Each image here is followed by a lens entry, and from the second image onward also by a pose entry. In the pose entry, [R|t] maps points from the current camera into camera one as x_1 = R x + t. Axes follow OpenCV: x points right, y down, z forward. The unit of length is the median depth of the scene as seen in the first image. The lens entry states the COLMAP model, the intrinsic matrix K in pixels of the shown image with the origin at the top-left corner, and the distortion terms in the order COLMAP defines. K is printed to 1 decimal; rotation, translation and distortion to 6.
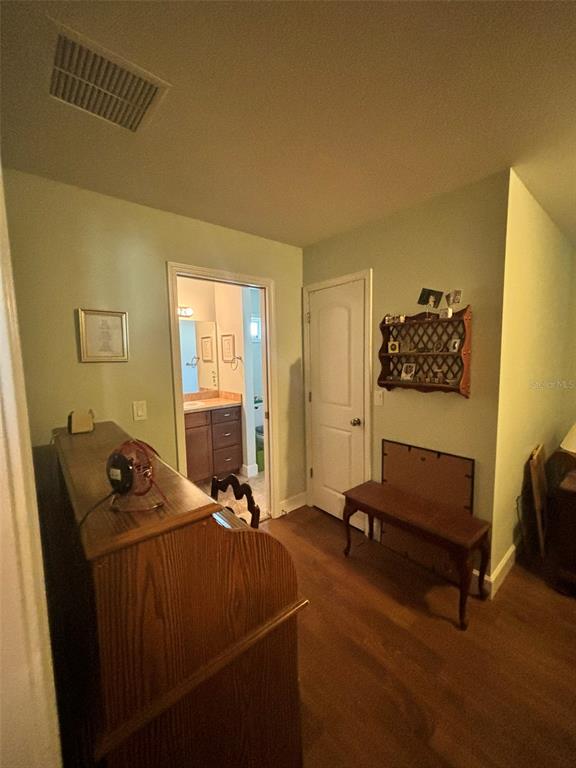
lens RADIAL K [[311.7, 0, 290.1], [0, 311.7, 382.2], [0, 0, 1]] dist [0.000178, 0.000152]
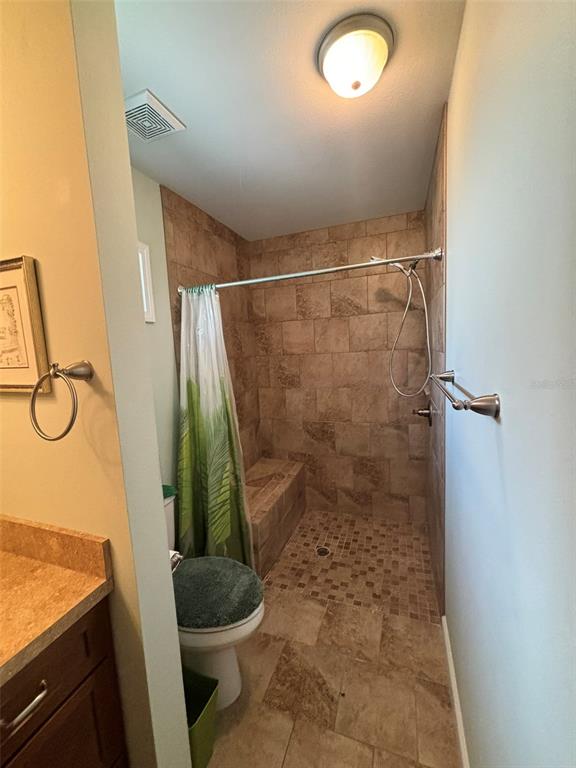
lens RADIAL K [[311.7, 0, 290.1], [0, 311.7, 382.2], [0, 0, 1]] dist [0.000178, 0.000152]
pose [[0.872395, -0.080611, 0.482108, -0.029325], [0.080096, 0.996551, 0.021691, -0.013383], [-0.482194, 0.019692, 0.875843, 0.156138]]
